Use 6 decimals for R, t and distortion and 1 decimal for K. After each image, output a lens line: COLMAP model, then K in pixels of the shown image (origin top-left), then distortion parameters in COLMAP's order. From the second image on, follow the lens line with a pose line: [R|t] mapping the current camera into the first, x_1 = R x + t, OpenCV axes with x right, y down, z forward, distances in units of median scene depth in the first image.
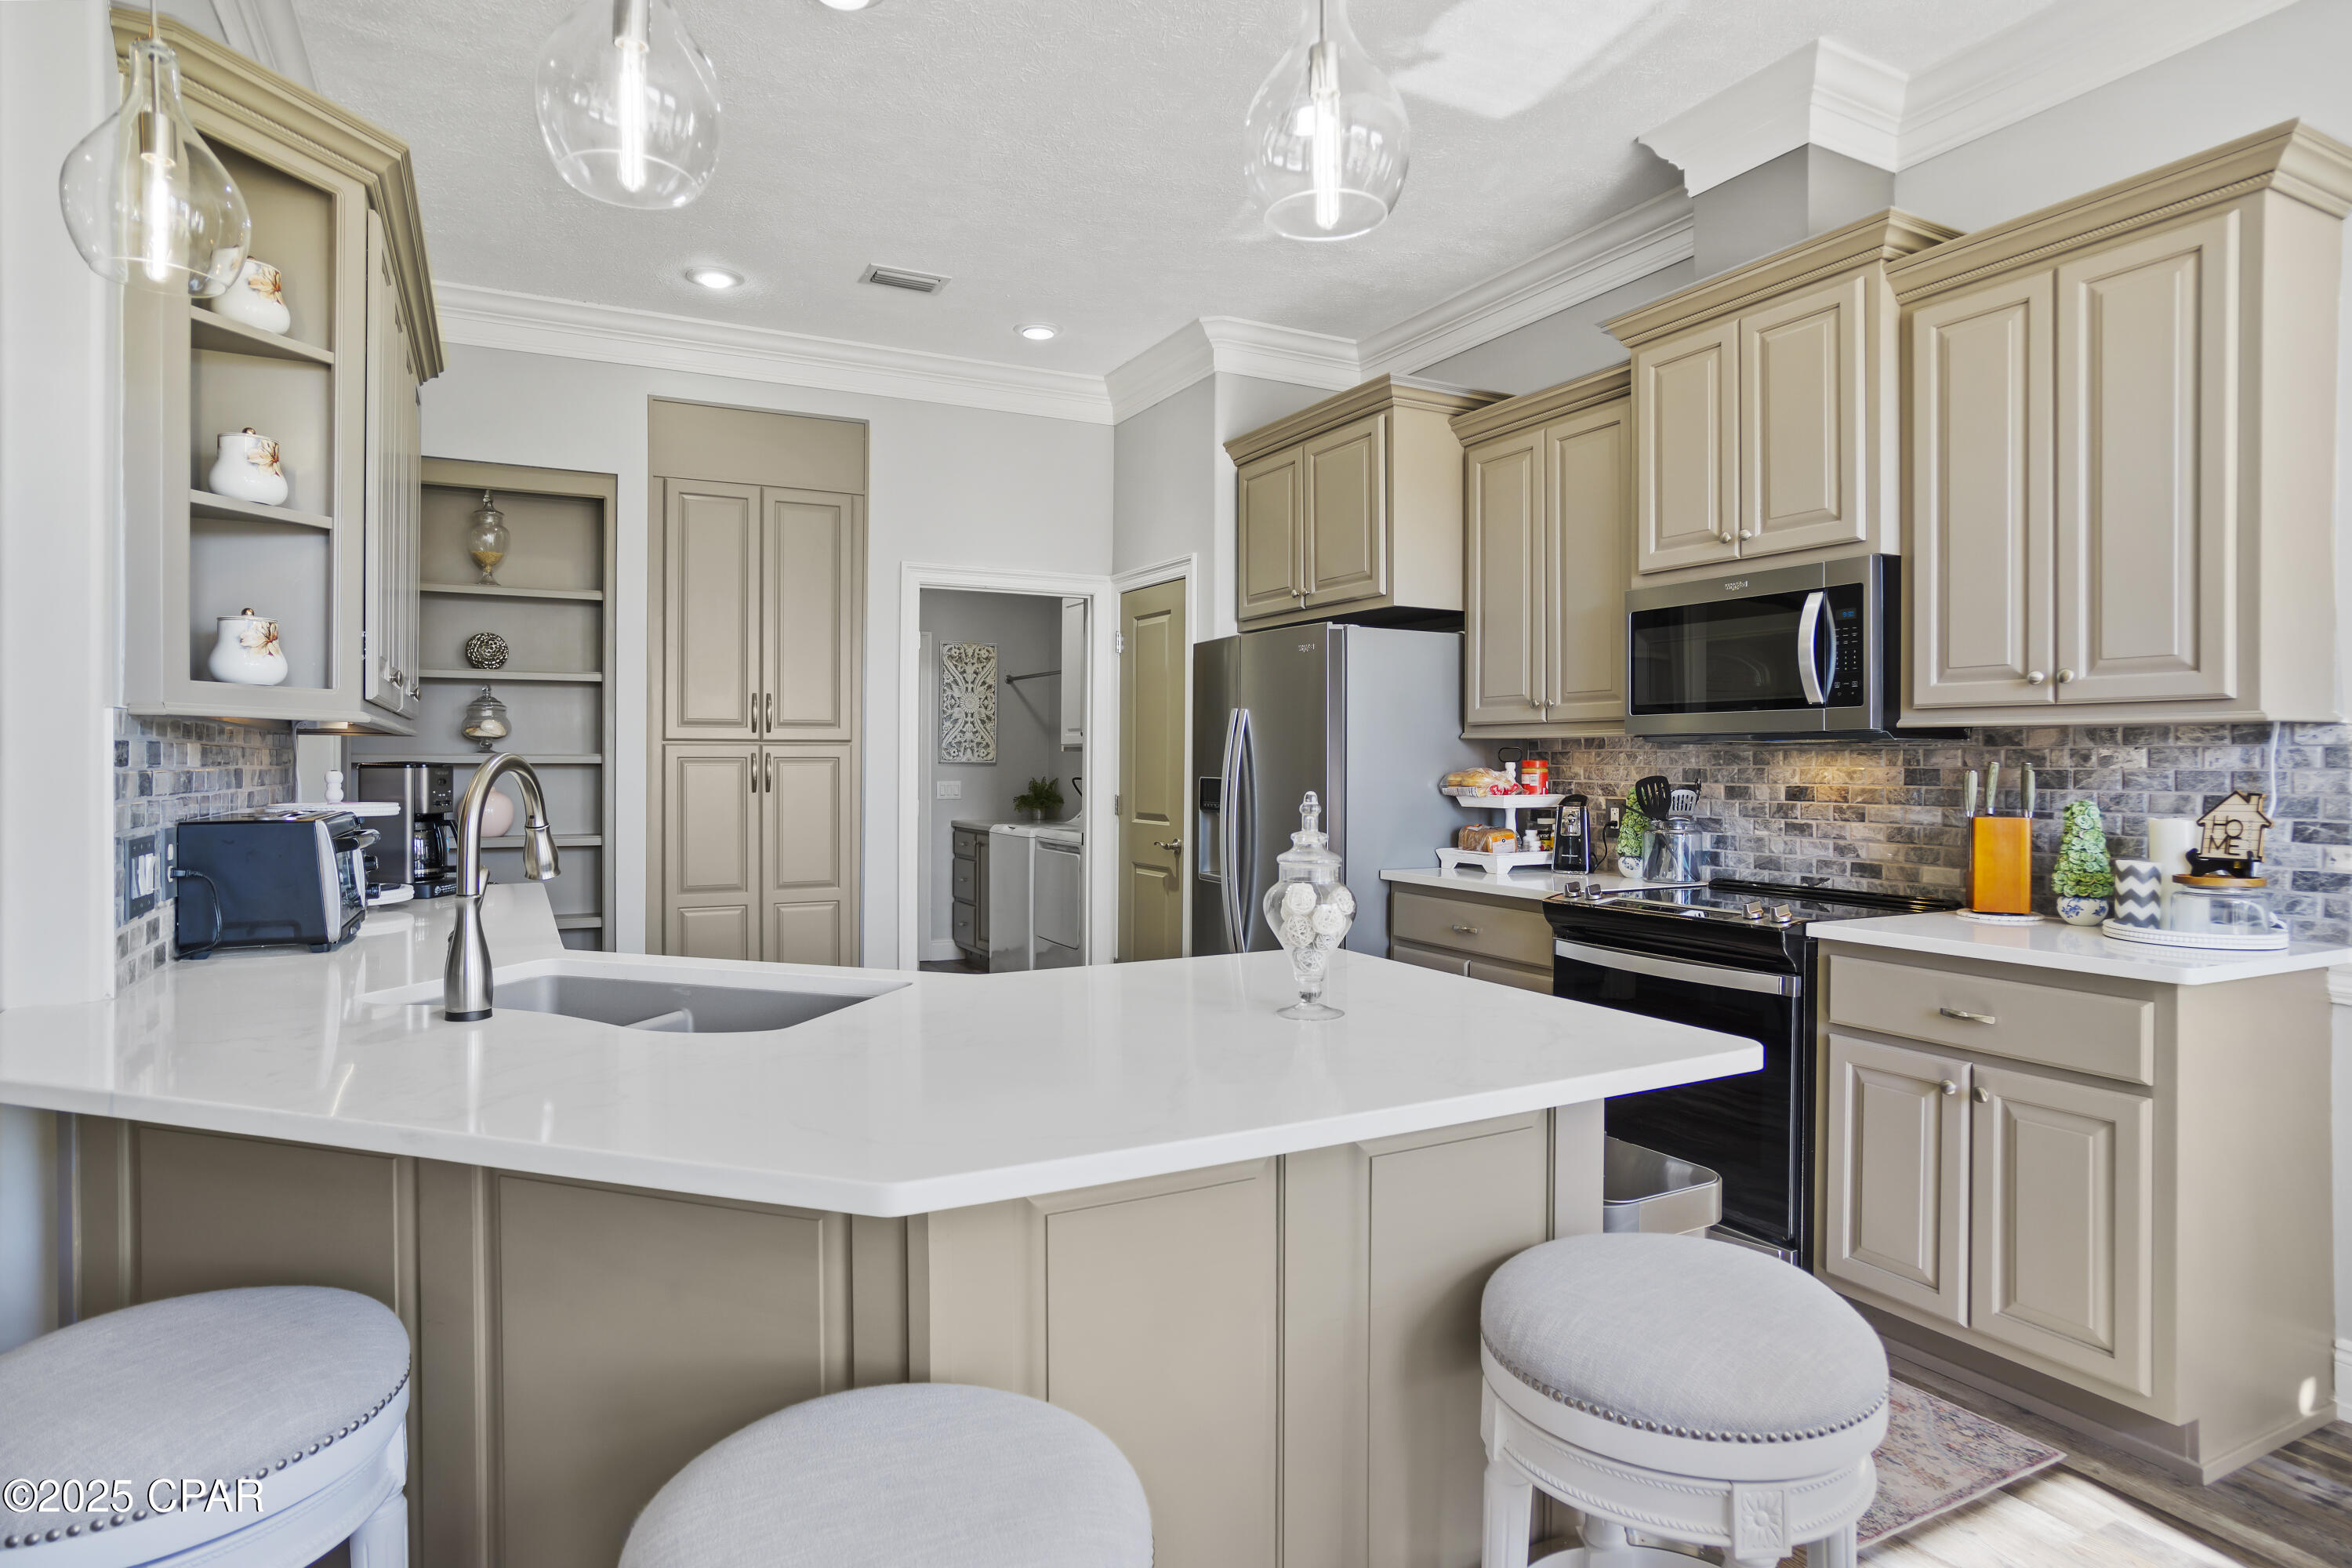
lens RADIAL K [[1269.0, 0, 1176.0], [0, 1269.0, 784.0], [0, 0, 1]] dist [-0.065915, 0.034602]
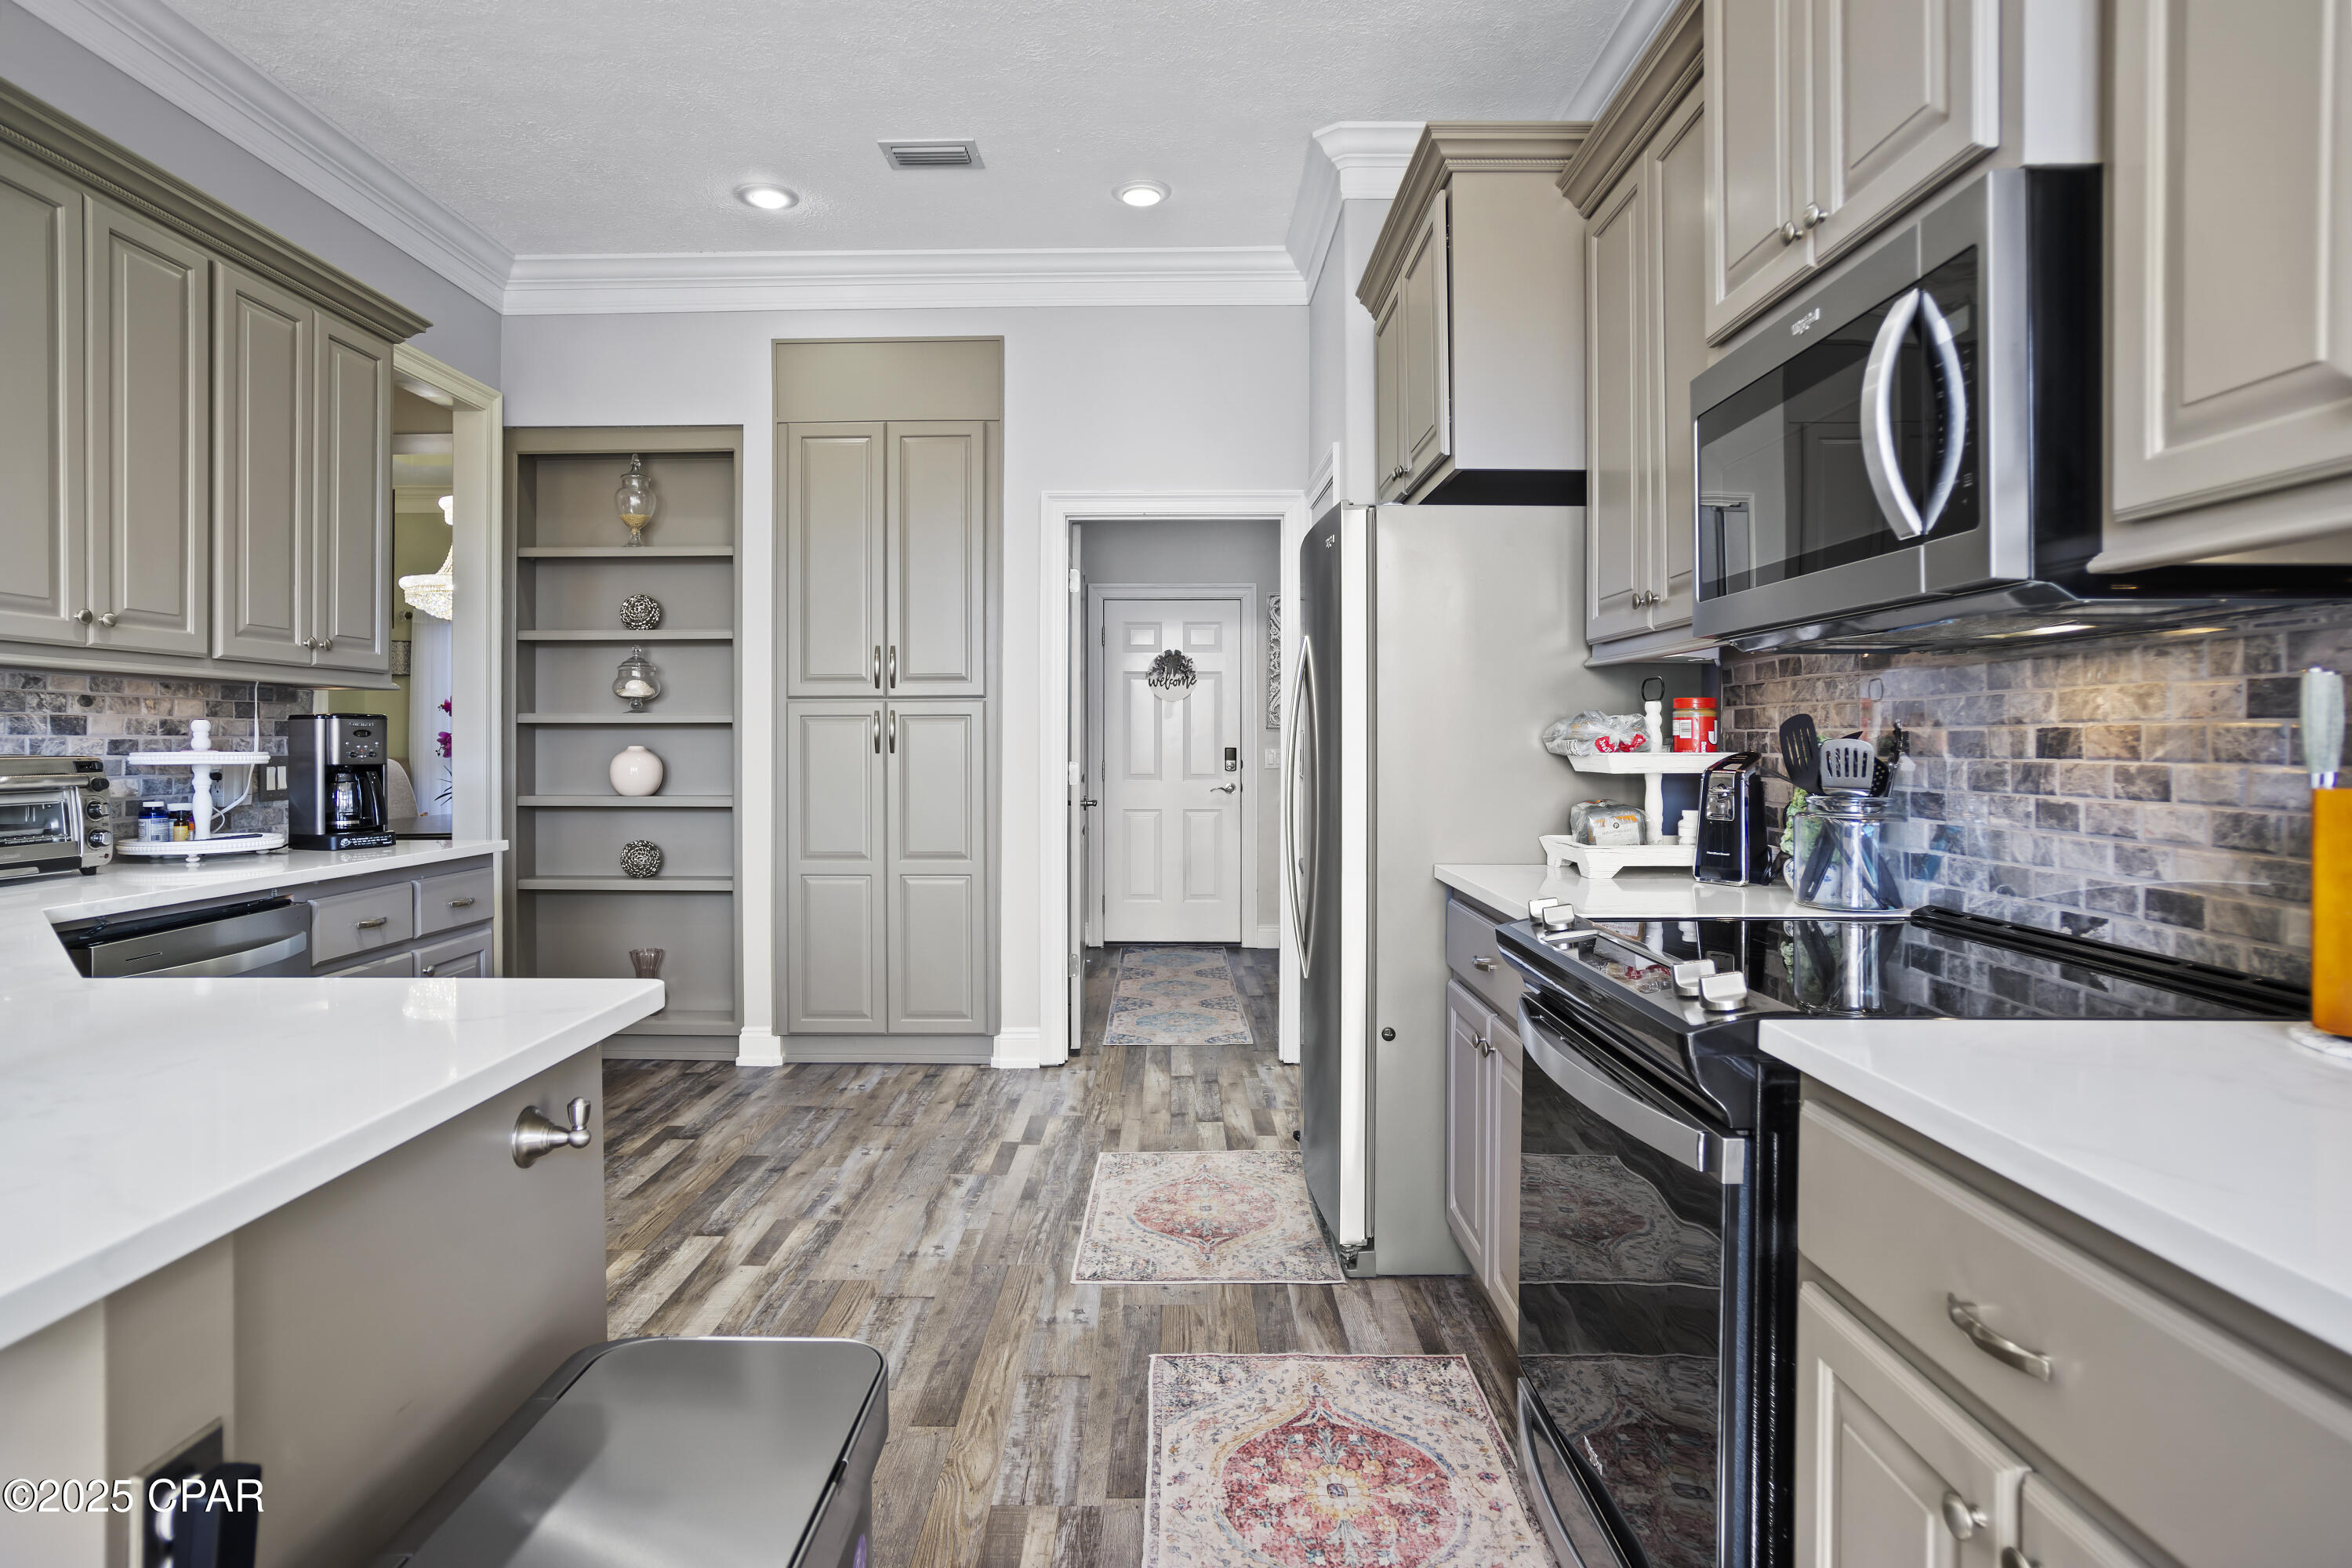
lens RADIAL K [[1271.7, 0, 1173.2], [0, 1271.7, 748.8], [0, 0, 1]] dist [-0.061041, 0.036127]
pose [[0.882705, -0.000182, -0.469928, 0.355774], [-0.004980, 0.999940, -0.009742, 0.013915], [0.469902, 0.010940, 0.882651, 0.344043]]
